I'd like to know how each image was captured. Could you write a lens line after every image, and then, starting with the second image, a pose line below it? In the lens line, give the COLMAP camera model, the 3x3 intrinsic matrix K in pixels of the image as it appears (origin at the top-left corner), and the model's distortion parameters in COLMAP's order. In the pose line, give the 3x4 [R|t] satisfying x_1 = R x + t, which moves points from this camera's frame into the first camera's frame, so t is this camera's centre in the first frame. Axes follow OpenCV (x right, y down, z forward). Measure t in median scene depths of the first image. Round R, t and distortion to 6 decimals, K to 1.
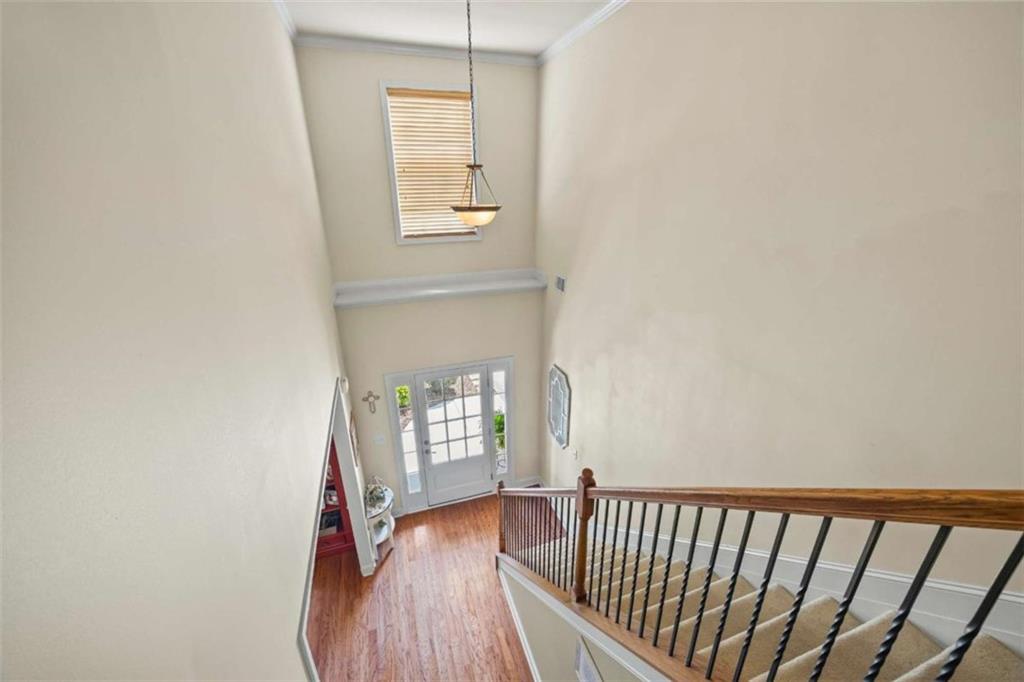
lens RADIAL K [[410.3, 0, 515.3], [0, 410.3, 349.7], [0, 0, 1]] dist [0.000176, -0.000049]
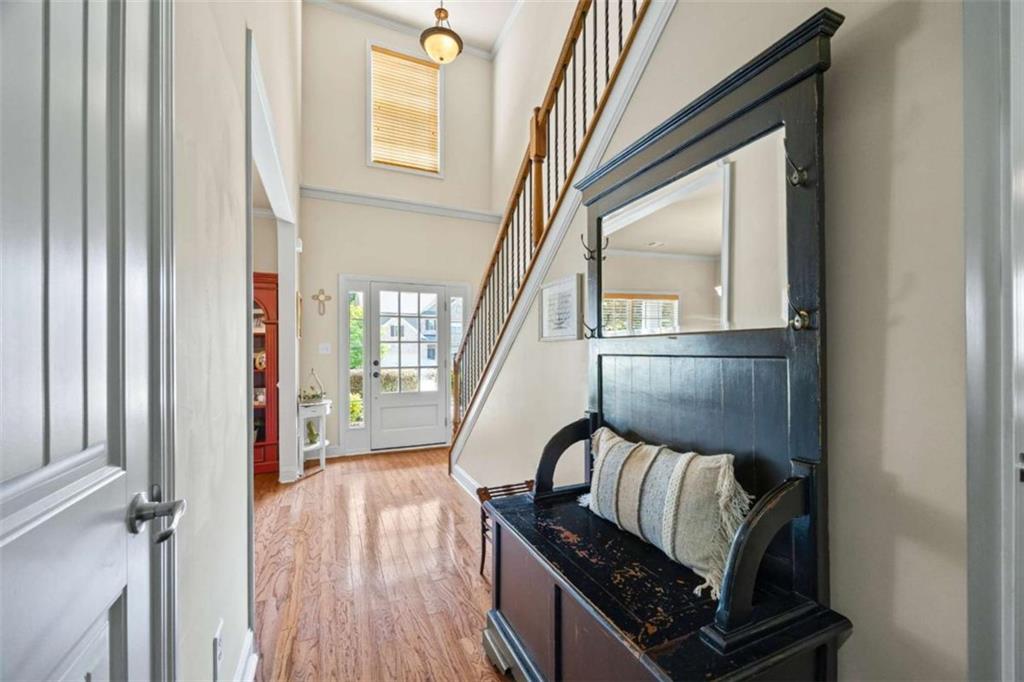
lens RADIAL K [[410.3, 0, 515.3], [0, 410.3, 349.7], [0, 0, 1]] dist [0.000176, -0.000049]
pose [[0.995134, 0.004841, 0.098413, 0.006576], [0.031592, 0.930385, -0.365221, 0.622186], [-0.093330, 0.366553, 0.925704, 0.115143]]
